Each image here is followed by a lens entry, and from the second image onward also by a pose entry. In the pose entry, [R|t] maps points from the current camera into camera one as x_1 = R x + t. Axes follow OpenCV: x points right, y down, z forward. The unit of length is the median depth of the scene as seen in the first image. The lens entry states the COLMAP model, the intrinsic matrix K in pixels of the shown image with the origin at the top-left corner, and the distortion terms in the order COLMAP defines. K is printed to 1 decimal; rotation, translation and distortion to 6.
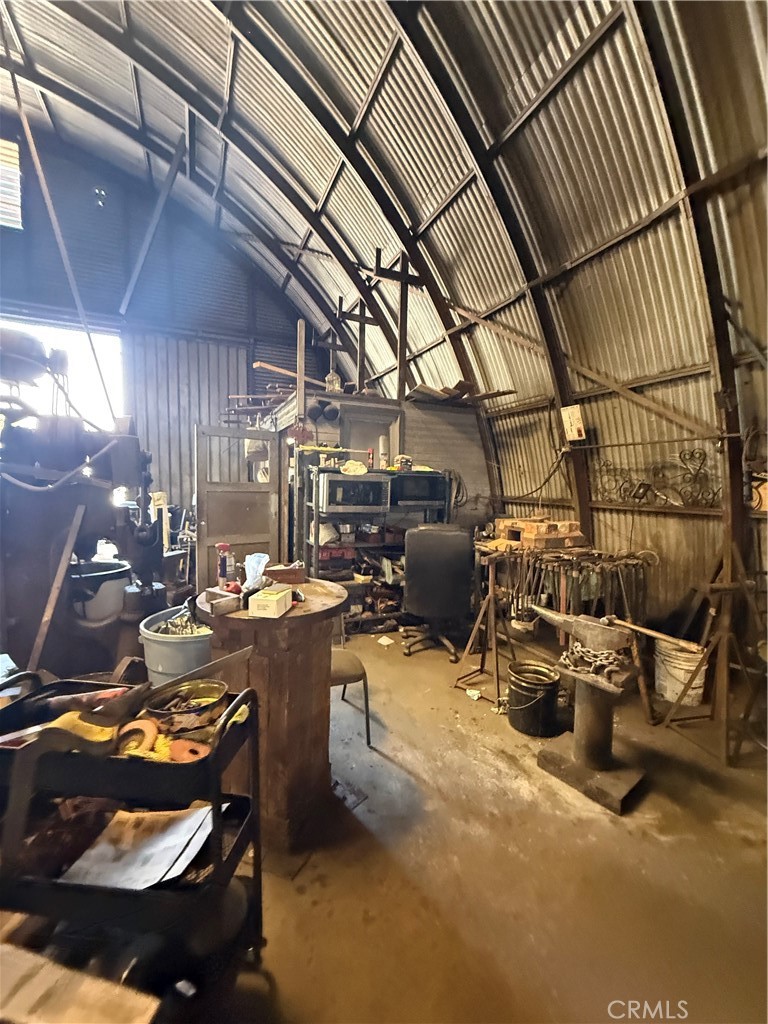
lens RADIAL K [[415.9, 0, 384.0], [0, 415.9, 512.0], [0, 0, 1]] dist [-0.000855, -0.000013]
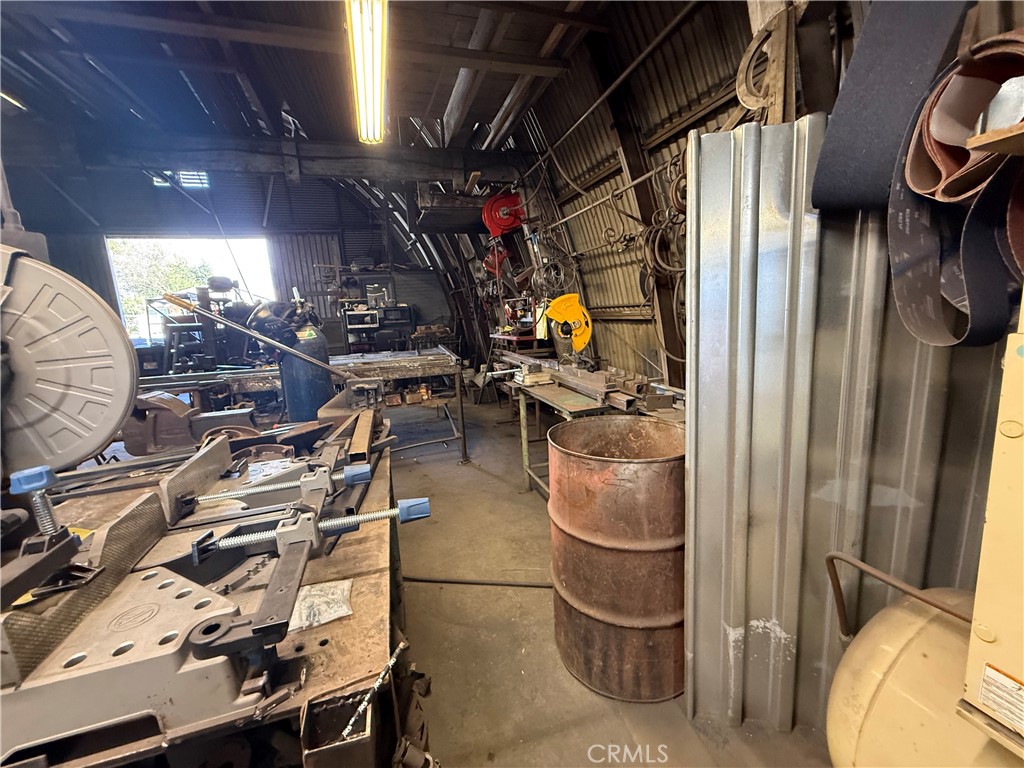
lens RADIAL K [[415.9, 0, 512.0], [0, 415.9, 384.0], [0, 0, 1]] dist [-0.000855, -0.000013]
pose [[0.992523, -0.048471, -0.112022, 0.661840], [0.060598, 0.992354, 0.107520, 0.075680], [0.105954, -0.113504, 0.987872, -0.812469]]
